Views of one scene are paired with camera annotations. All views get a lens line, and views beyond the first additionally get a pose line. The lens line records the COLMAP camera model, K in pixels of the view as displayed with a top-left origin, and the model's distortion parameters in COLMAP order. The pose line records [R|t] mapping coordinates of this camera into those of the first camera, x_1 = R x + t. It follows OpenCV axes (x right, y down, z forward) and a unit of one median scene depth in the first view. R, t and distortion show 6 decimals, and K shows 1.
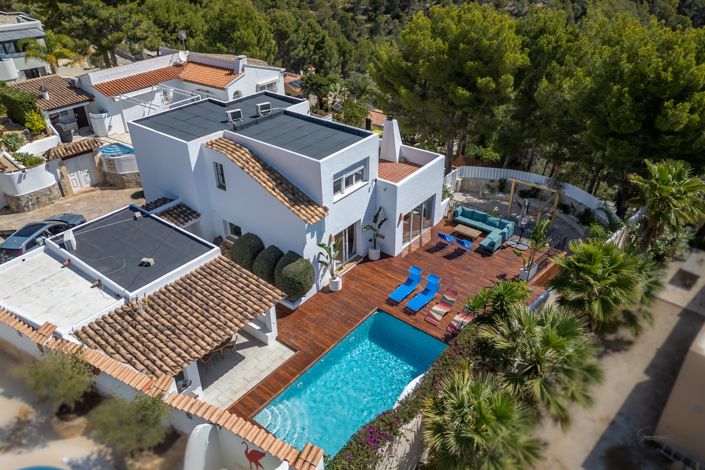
lens RADIAL K [[510.2, 0, 352.5], [0, 510.2, 235.0], [0, 0, 1]] dist [0.056373, 0.000772]
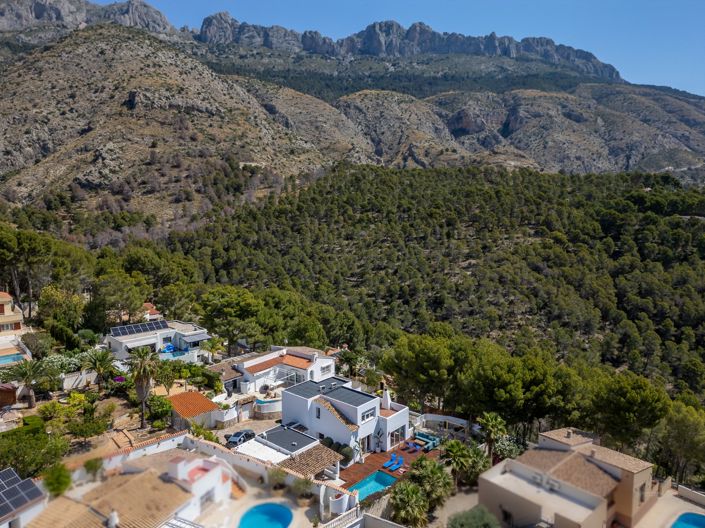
lens RADIAL K [[493.2, 0, 351.9], [0, 493.2, 253.4], [0, 0, 1]] dist [0.044241, -0.001692]
pose [[0.998715, 0.013127, -0.048941, 0.021420], [-0.033296, 0.898079, -0.438573, 0.219283], [0.038196, 0.439639, 0.897362, -1.376243]]
